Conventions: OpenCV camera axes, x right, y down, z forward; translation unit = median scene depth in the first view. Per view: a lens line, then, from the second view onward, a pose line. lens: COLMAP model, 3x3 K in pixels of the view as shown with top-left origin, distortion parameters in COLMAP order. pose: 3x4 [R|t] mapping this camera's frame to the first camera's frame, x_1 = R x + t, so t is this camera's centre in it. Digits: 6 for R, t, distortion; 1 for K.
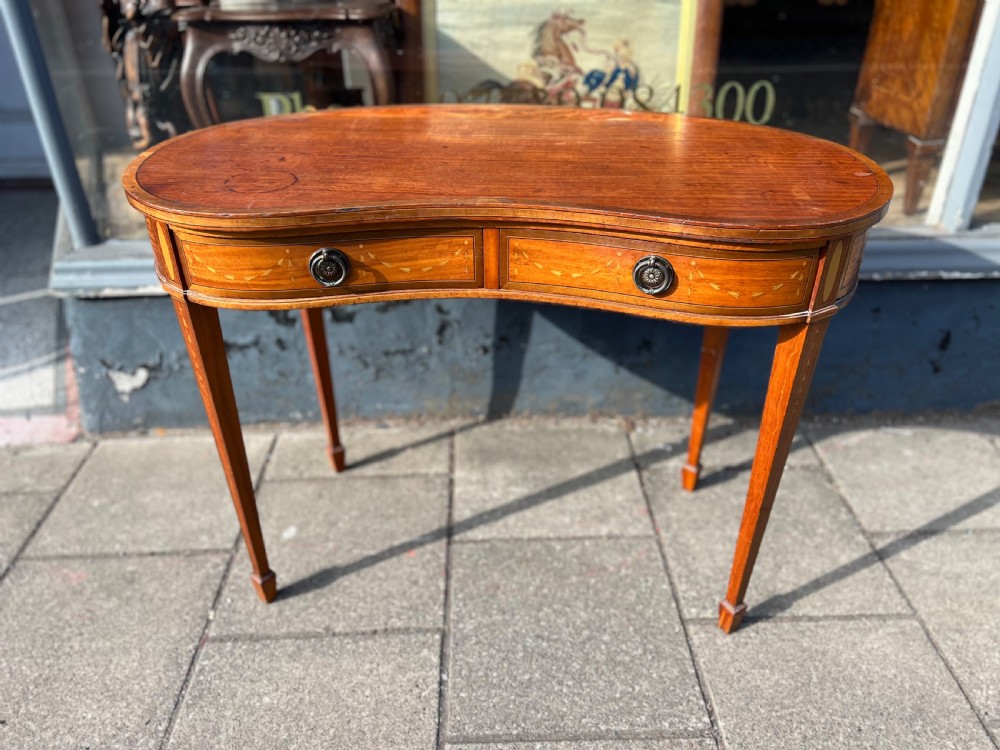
lens RADIAL K [[755.0, 0, 503.1], [0, 755.0, 384.5], [0, 0, 1]] dist [0.058884, -0.069818]
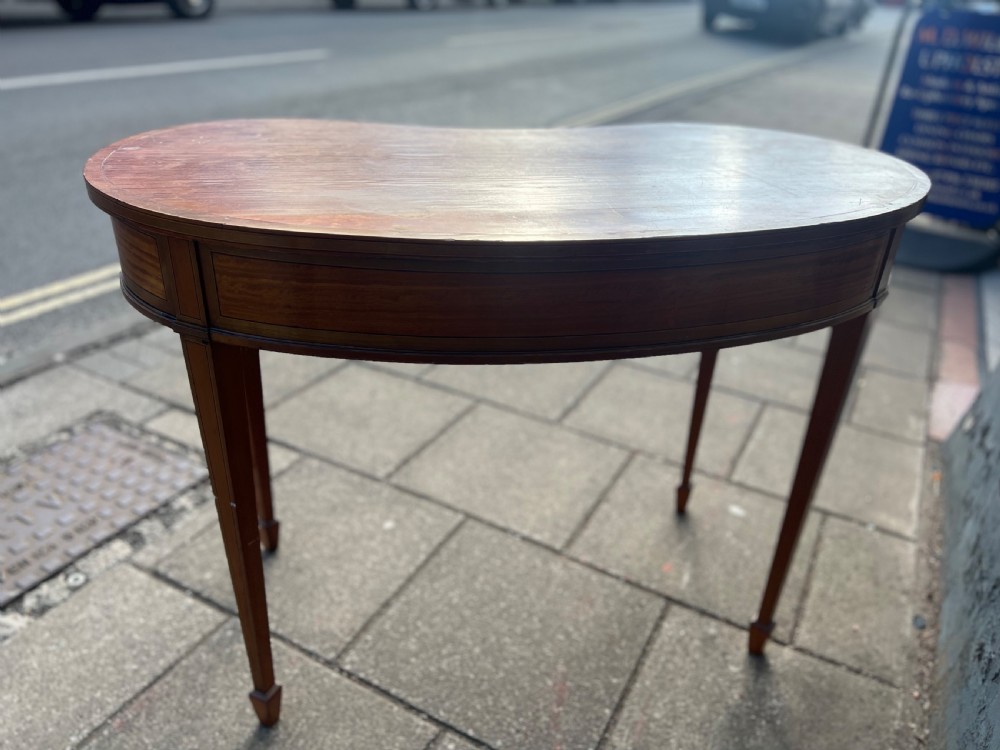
lens RADIAL K [[755.0, 0, 503.1], [0, 755.0, 375.3], [0, 0, 1]] dist [0.058884, -0.069818]
pose [[-0.507257, 0.394130, -0.766389, 0.671302], [-0.505111, 0.584559, 0.634944, -0.457379], [0.698250, 0.709191, -0.097442, 0.828698]]
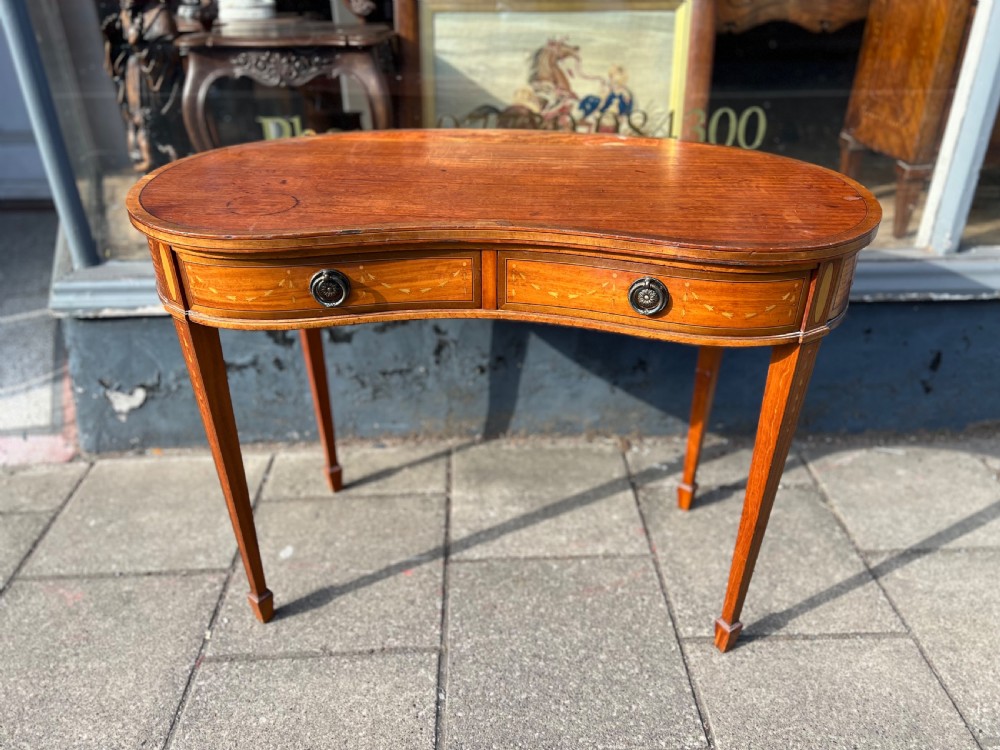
lens RADIAL K [[755.0, 0, 504.5], [0, 755.0, 387.1], [0, 0, 1]] dist [0.058884, -0.069818]
pose [[0.999967, 0.000364, 0.008158, -0.002403], [-0.000173, 0.999725, -0.023446, 0.001107], [-0.008164, 0.023444, 0.999692, -0.009455]]
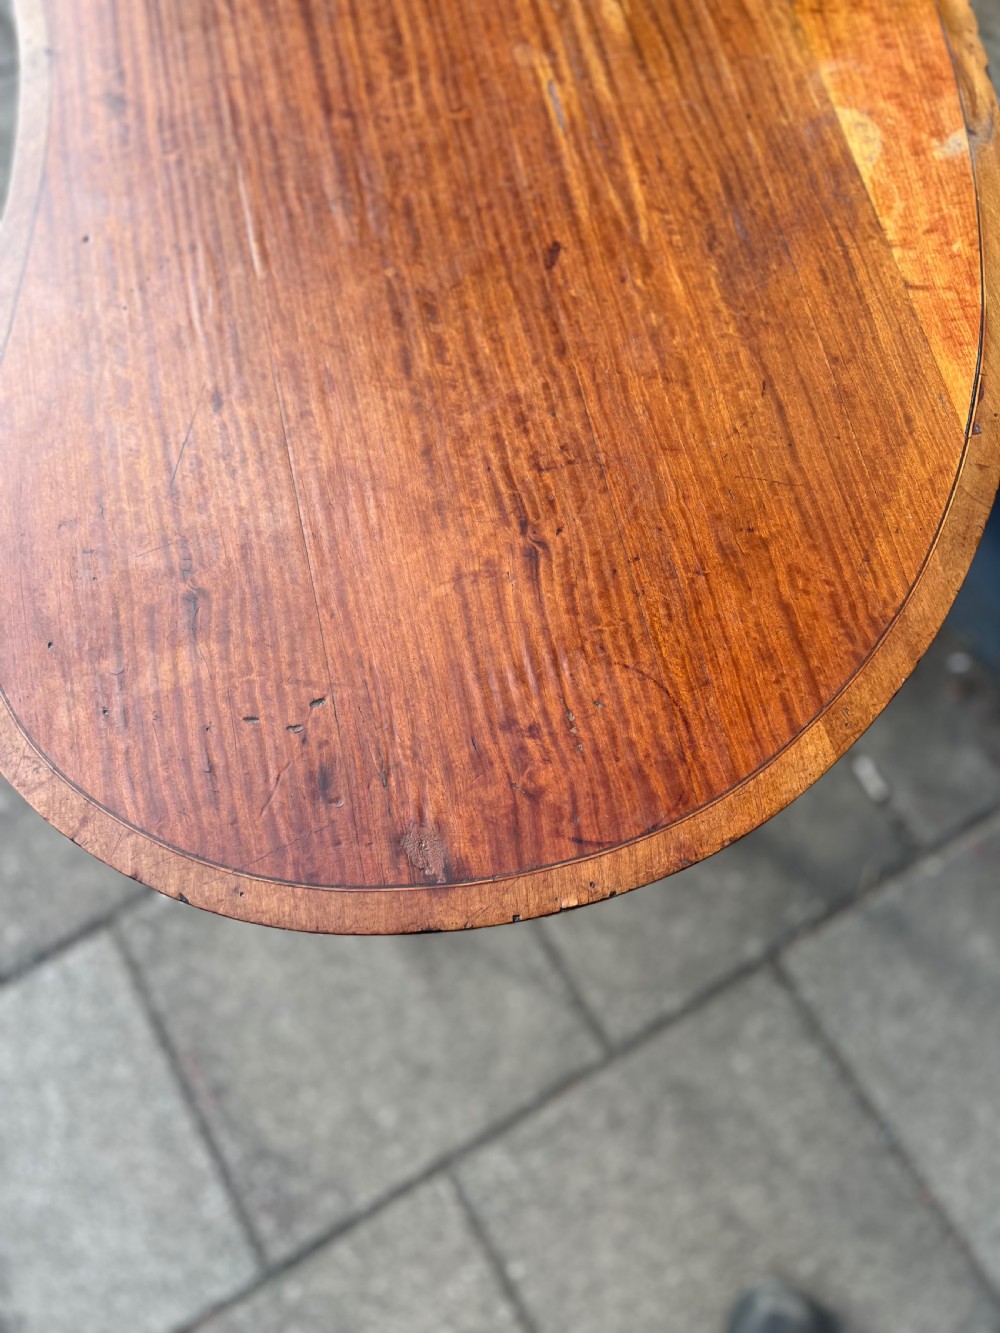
lens RADIAL K [[1006.4, 0, 496.1], [0, 1006.4, 661.8], [0, 0, 1]] dist [0.058884, -0.069818]
pose [[0.475043, 0.833201, -0.283039, 0.455830], [-0.432352, 0.501147, 0.749615, -0.419831], [0.766424, -0.233727, 0.598302, 0.503303]]
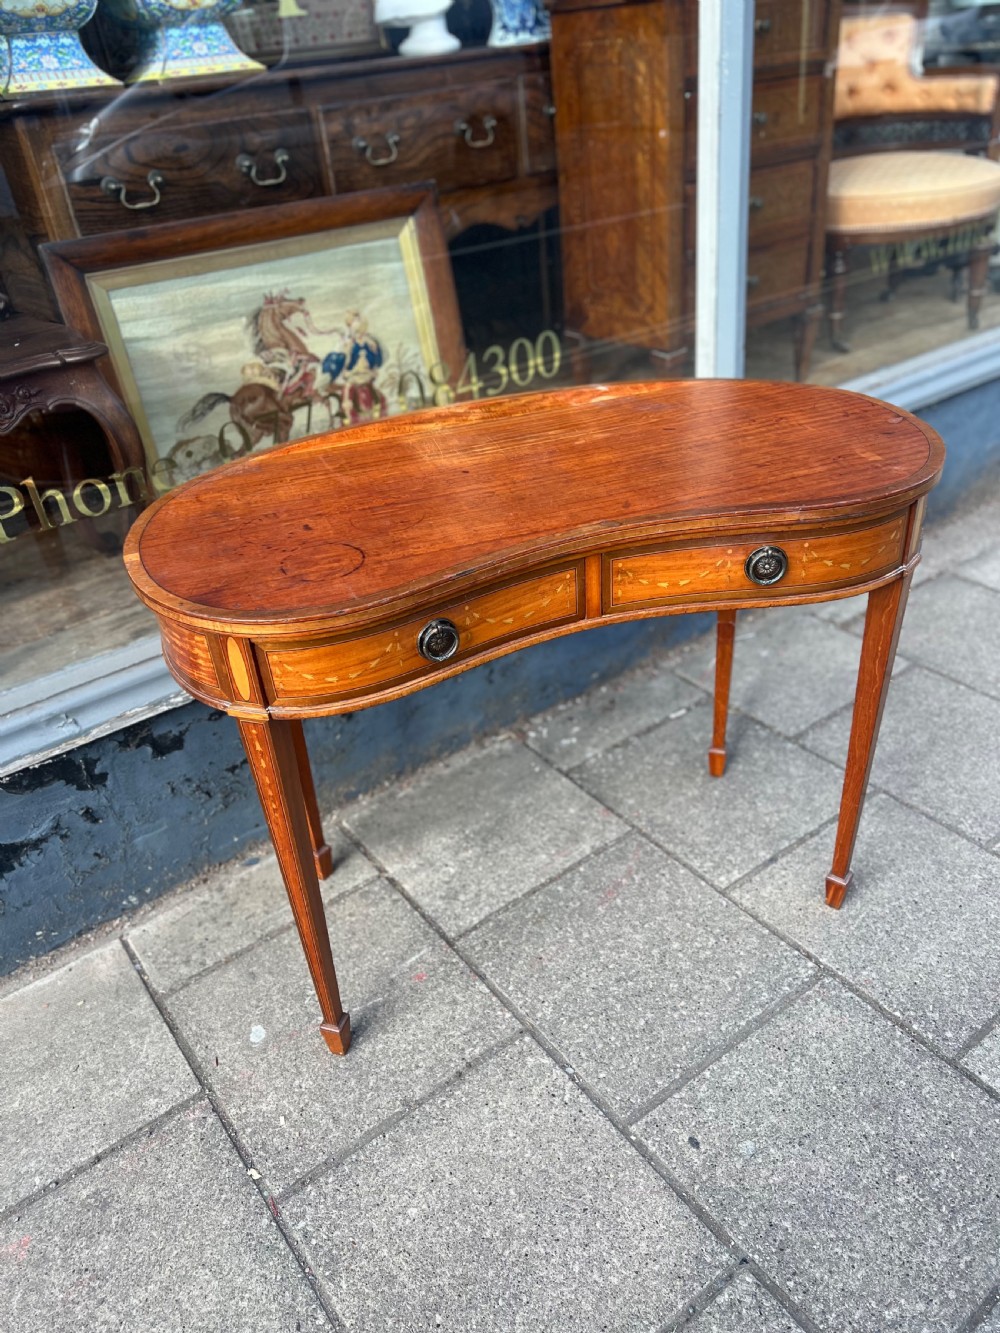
lens RADIAL K [[1006.4, 0, 500.1], [0, 1006.4, 680.0], [0, 0, 1]] dist [0.058884, -0.069818]
pose [[0.822712, -0.357560, 0.441923, -0.445381], [0.362747, 0.928771, 0.076156, -0.131380], [-0.437676, 0.097652, 0.893814, -0.037095]]
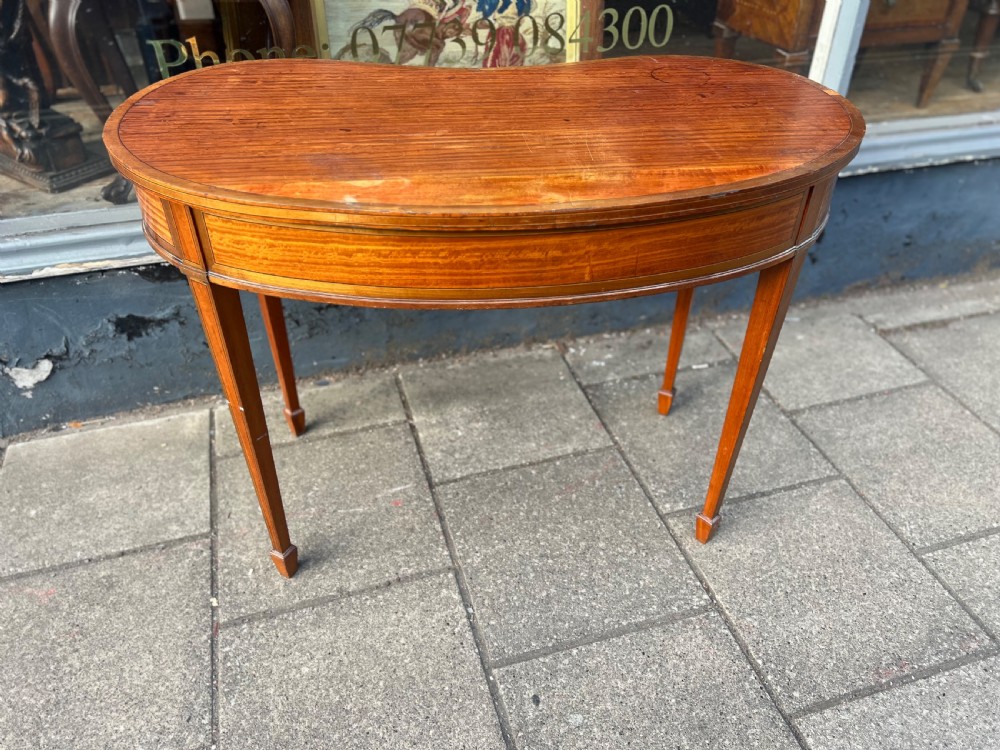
lens RADIAL K [[755.0, 0, 504.2], [0, 755.0, 380.5], [0, 0, 1]] dist [0.058884, -0.069818]
pose [[0.964567, -0.148236, 0.218259, -0.193096], [0.125437, 0.985423, 0.114923, -0.041163], [-0.232113, -0.083474, 0.969100, -0.005840]]
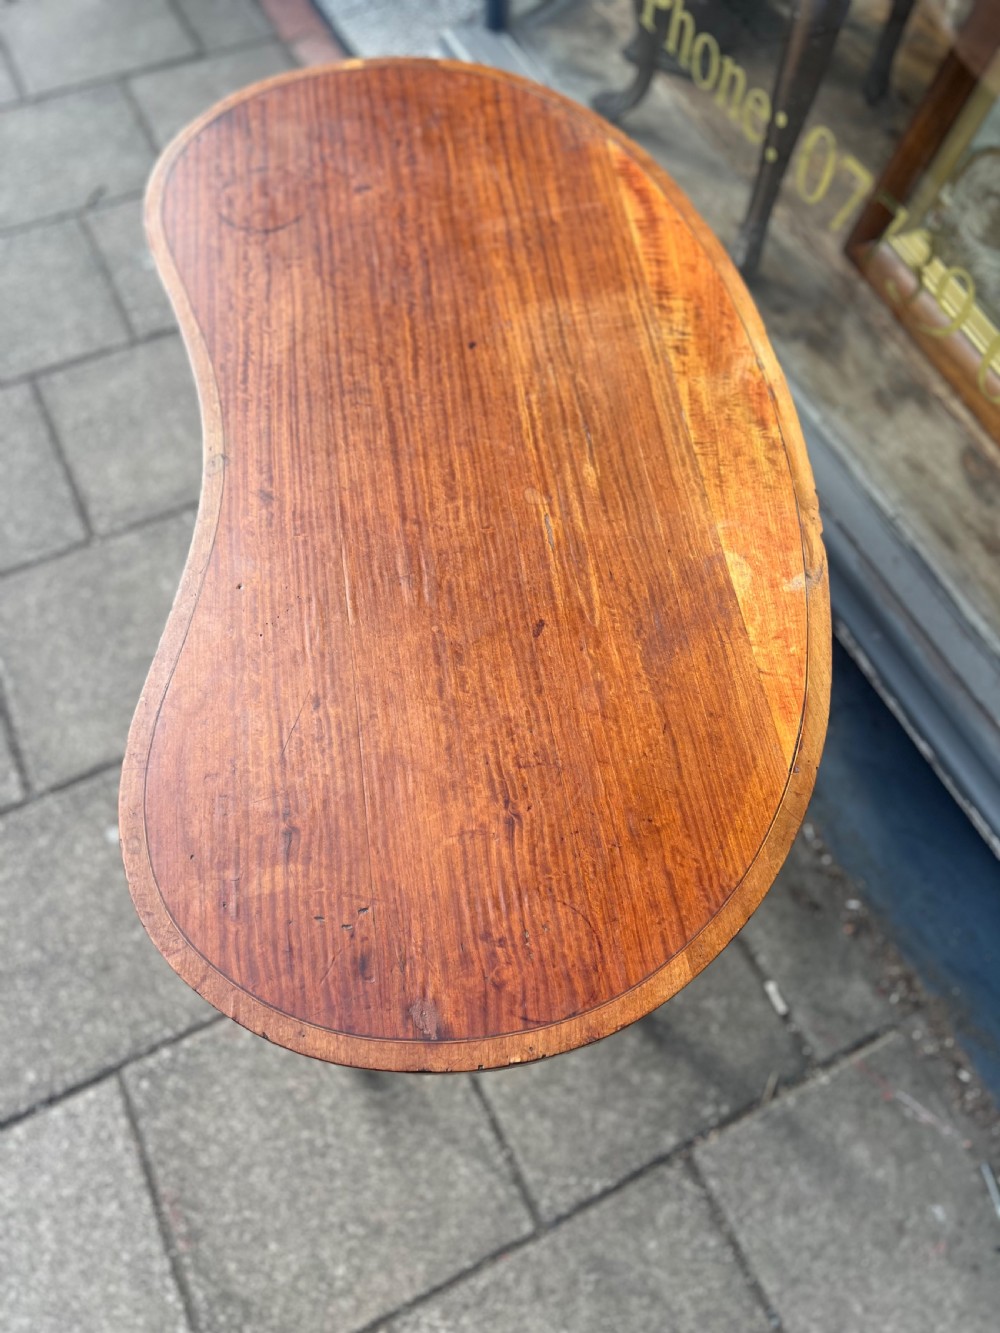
lens RADIAL K [[1006.4, 0, 499.4], [0, 1006.4, 665.7], [0, 0, 1]] dist [0.058884, -0.069818]
pose [[0.411032, 0.811051, -0.416232, 0.485398], [-0.500576, 0.582393, 0.640502, -0.571023], [0.761890, -0.054911, 0.645375, 0.384649]]
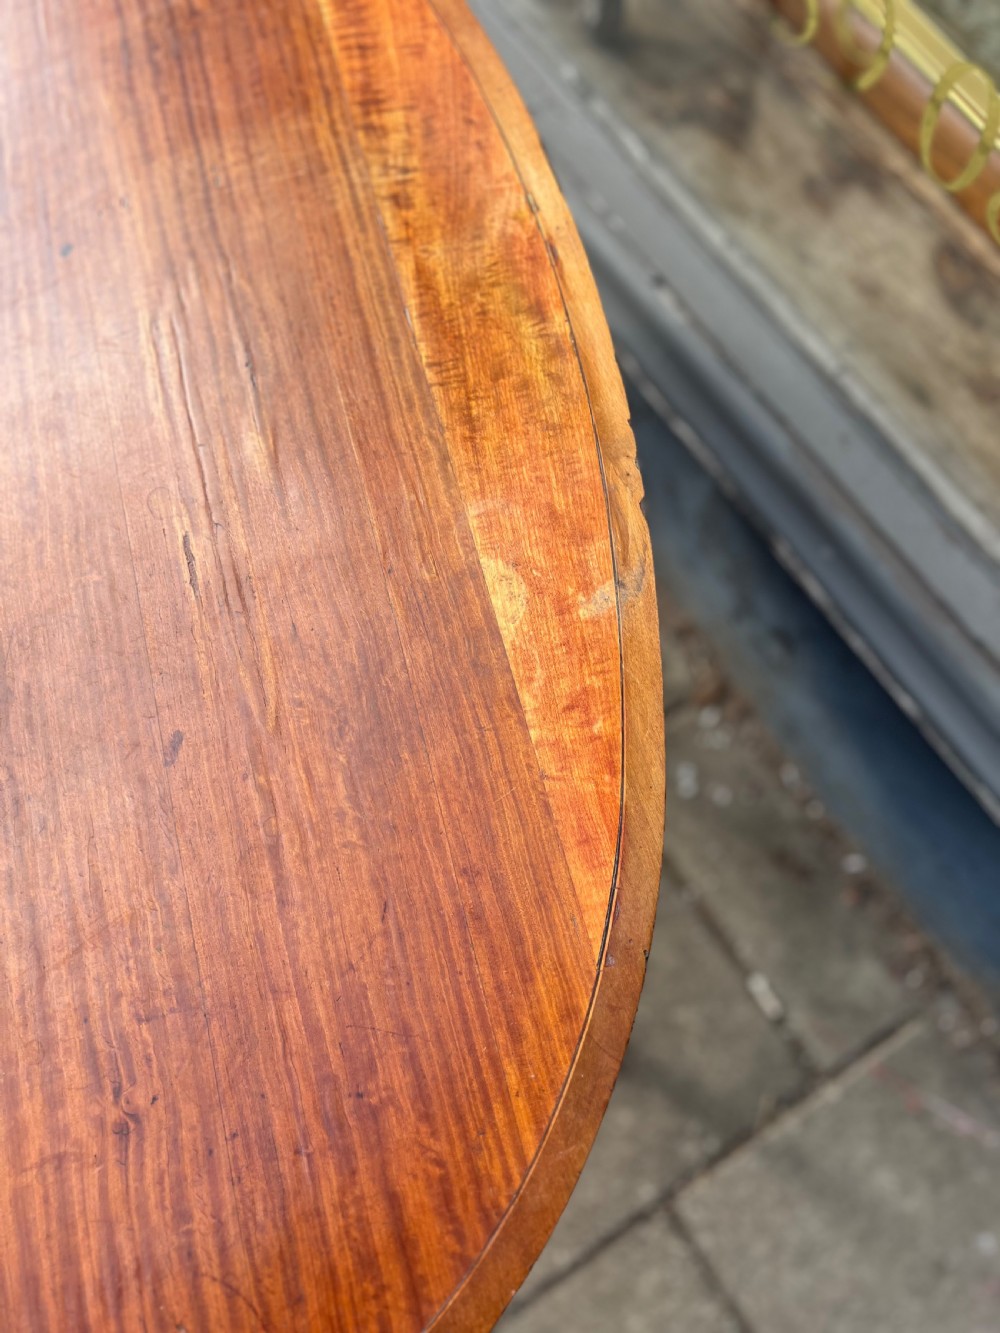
lens RADIAL K [[1006.4, 0, 495.7], [0, 1006.4, 652.3], [0, 0, 1]] dist [0.058884, -0.069818]
pose [[0.512821, 0.796412, -0.320535, 0.377388], [-0.377059, 0.544375, 0.749321, -0.542000], [0.771260, -0.263407, 0.579461, 0.669034]]
